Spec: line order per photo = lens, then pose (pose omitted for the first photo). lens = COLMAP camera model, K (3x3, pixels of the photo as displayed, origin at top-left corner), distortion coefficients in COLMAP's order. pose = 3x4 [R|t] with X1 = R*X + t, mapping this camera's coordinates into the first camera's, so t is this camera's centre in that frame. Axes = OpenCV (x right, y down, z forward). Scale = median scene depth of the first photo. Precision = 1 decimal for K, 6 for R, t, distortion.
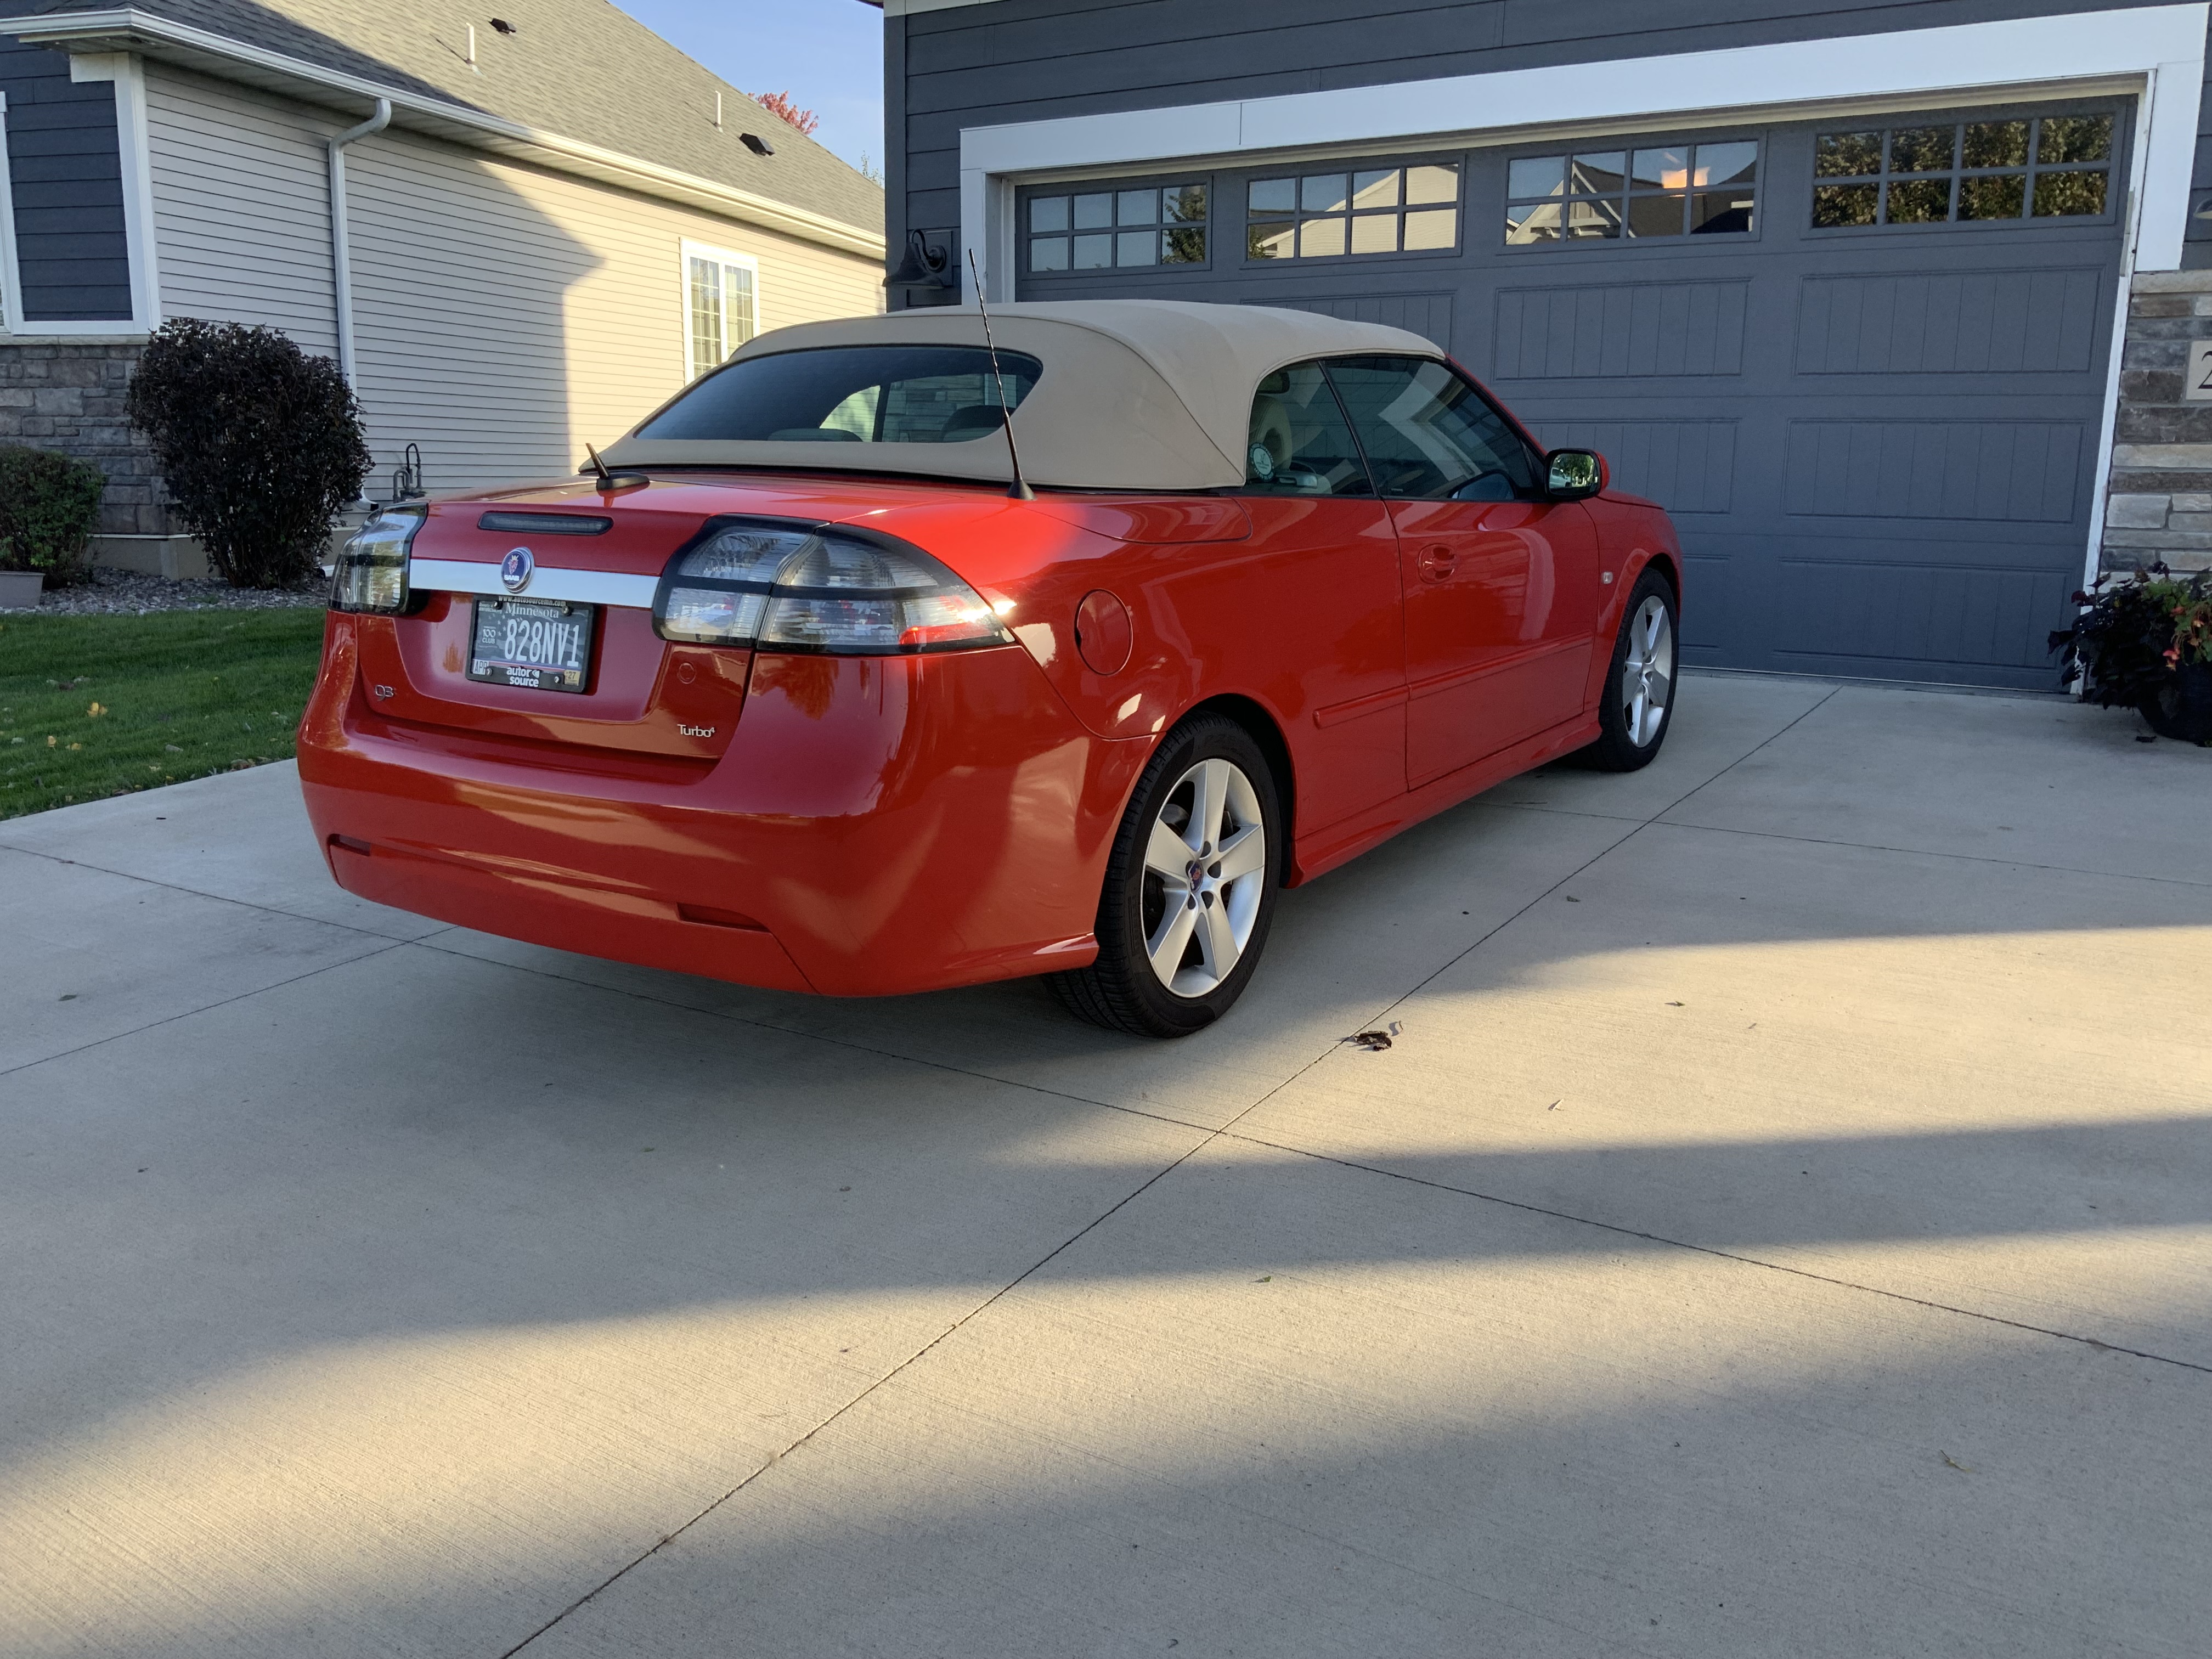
lens RADIAL K [[1835.4, 0, 1106.0], [0, 1835.4, 816.1], [0, 0, 1]] dist [0.062972, -0.094530]
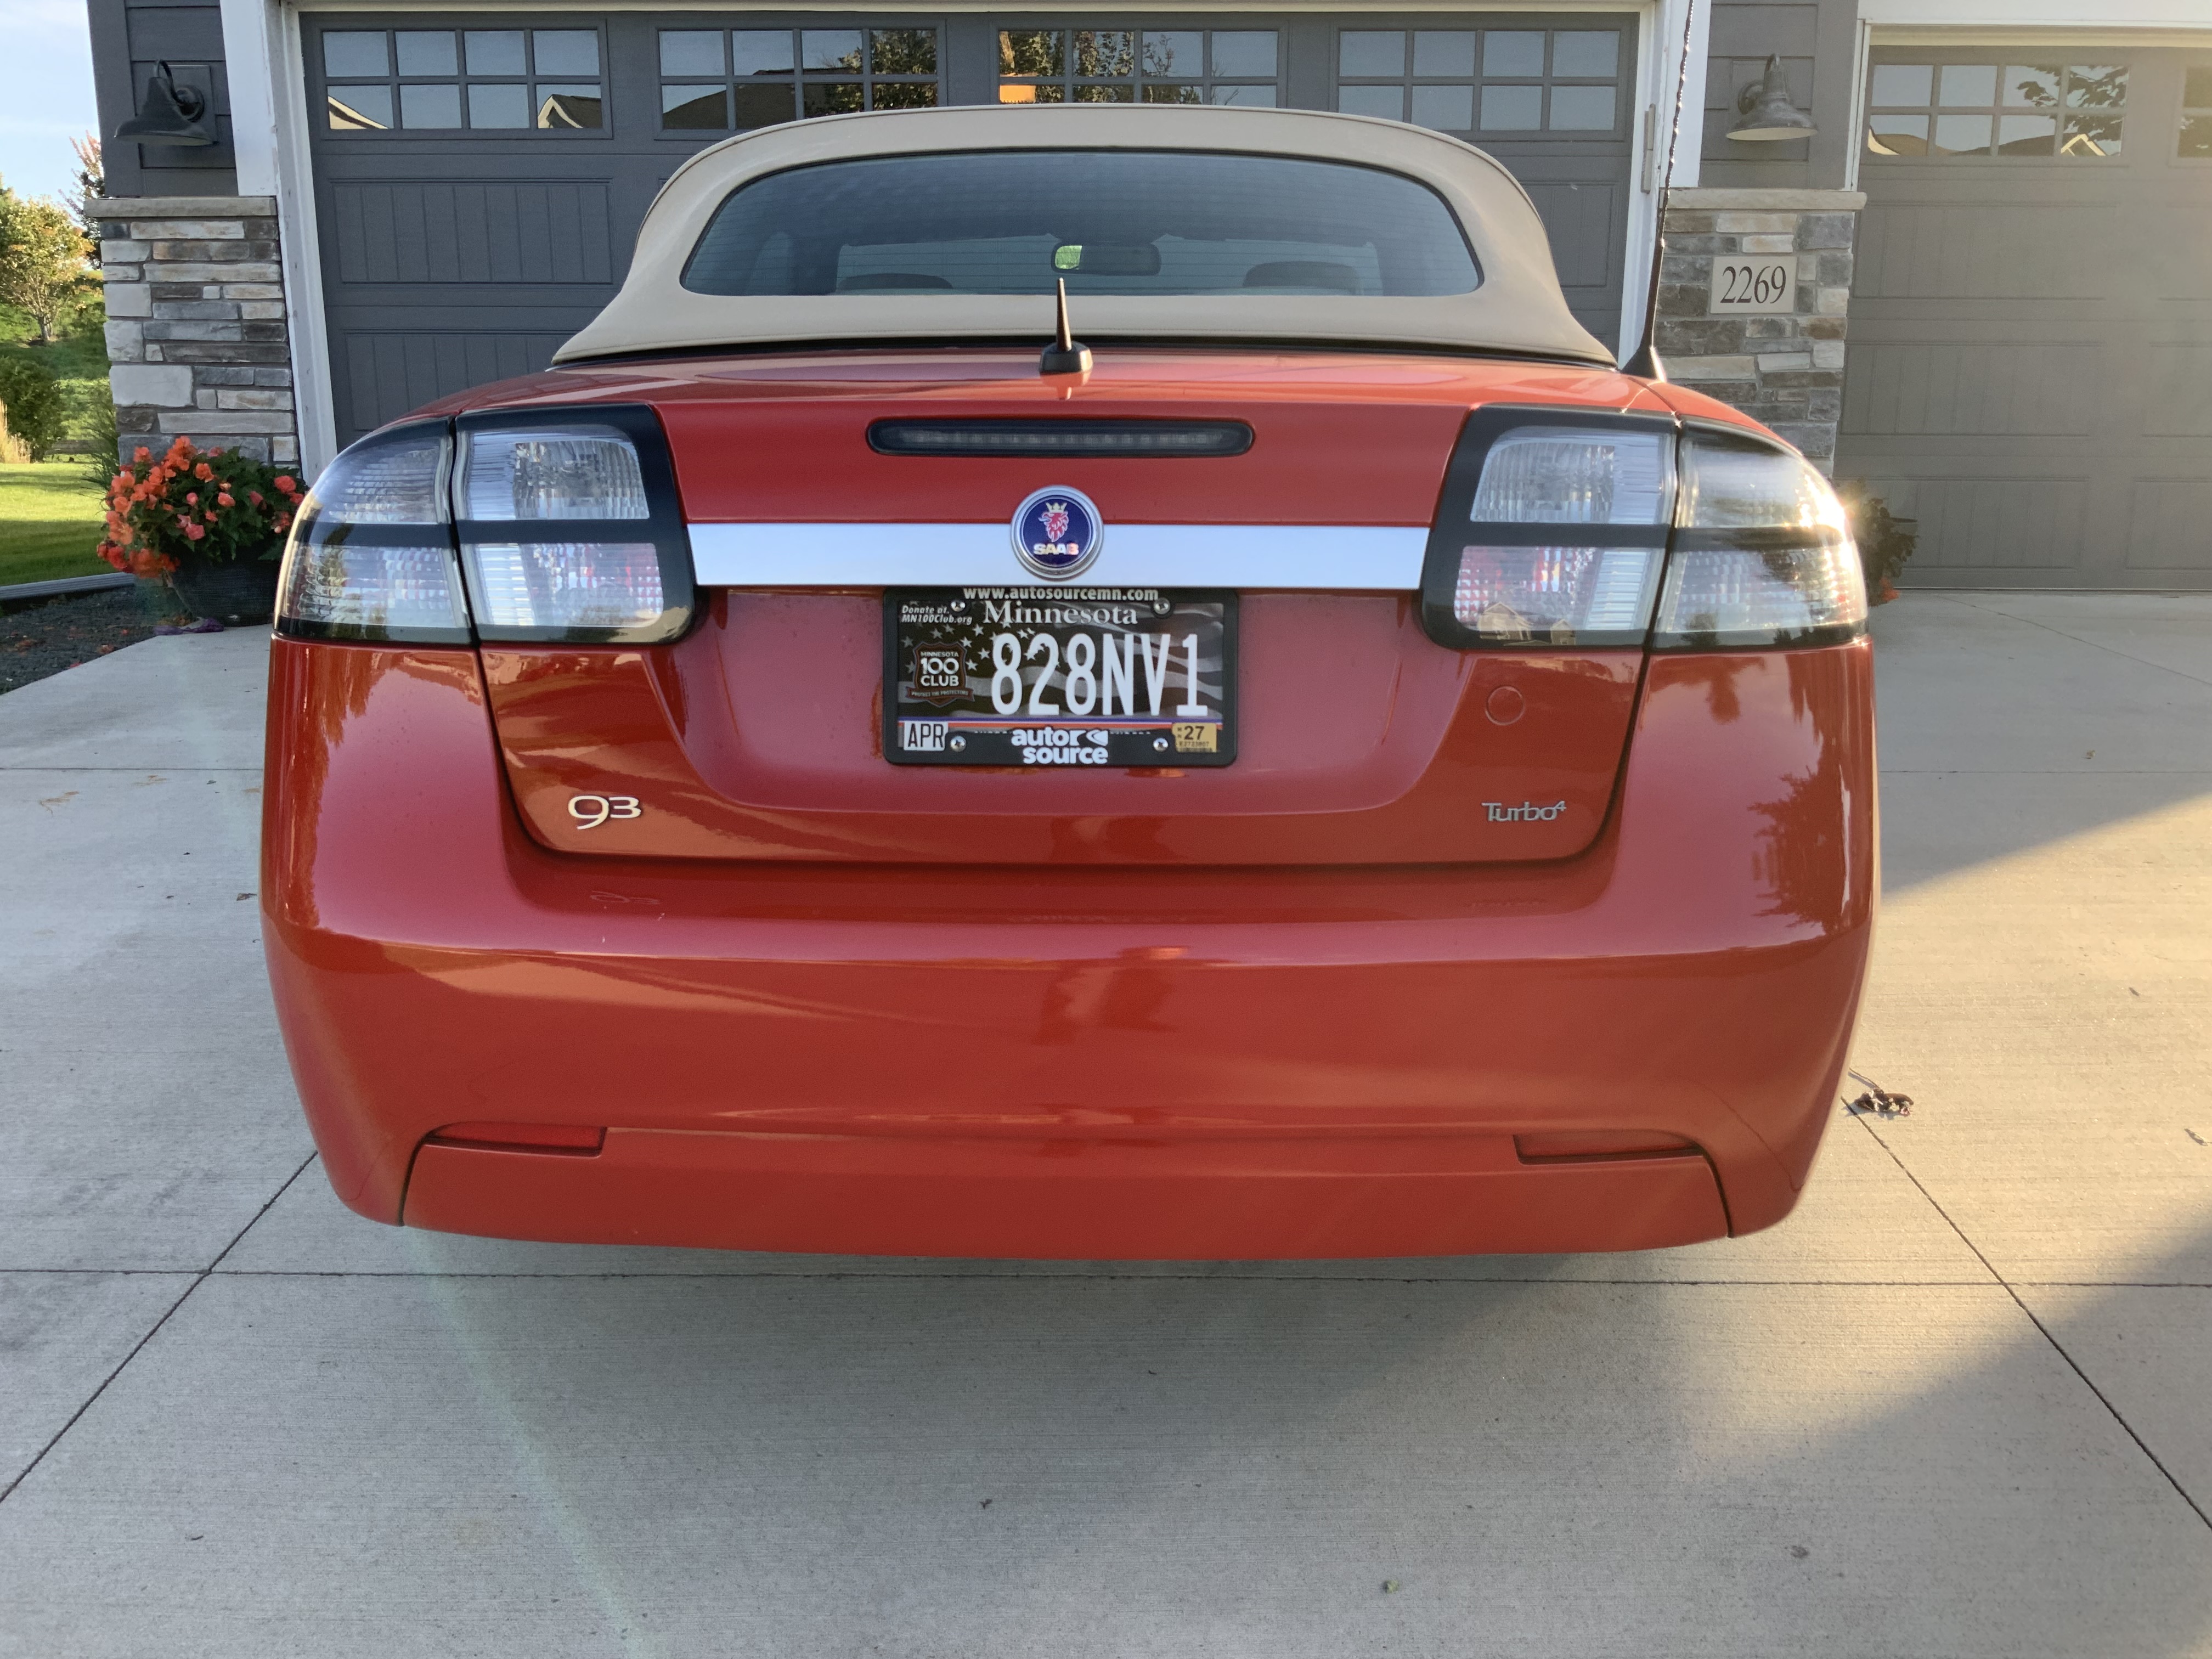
lens RADIAL K [[1835.4, 0, 1106.0], [0, 1835.4, 816.1], [0, 0, 1]] dist [0.062972, -0.094530]
pose [[0.844954, -0.127033, 0.519534, -0.561438], [0.112632, 0.991863, 0.059343, -0.084082], [-0.522845, 0.008374, 0.852387, 0.564047]]
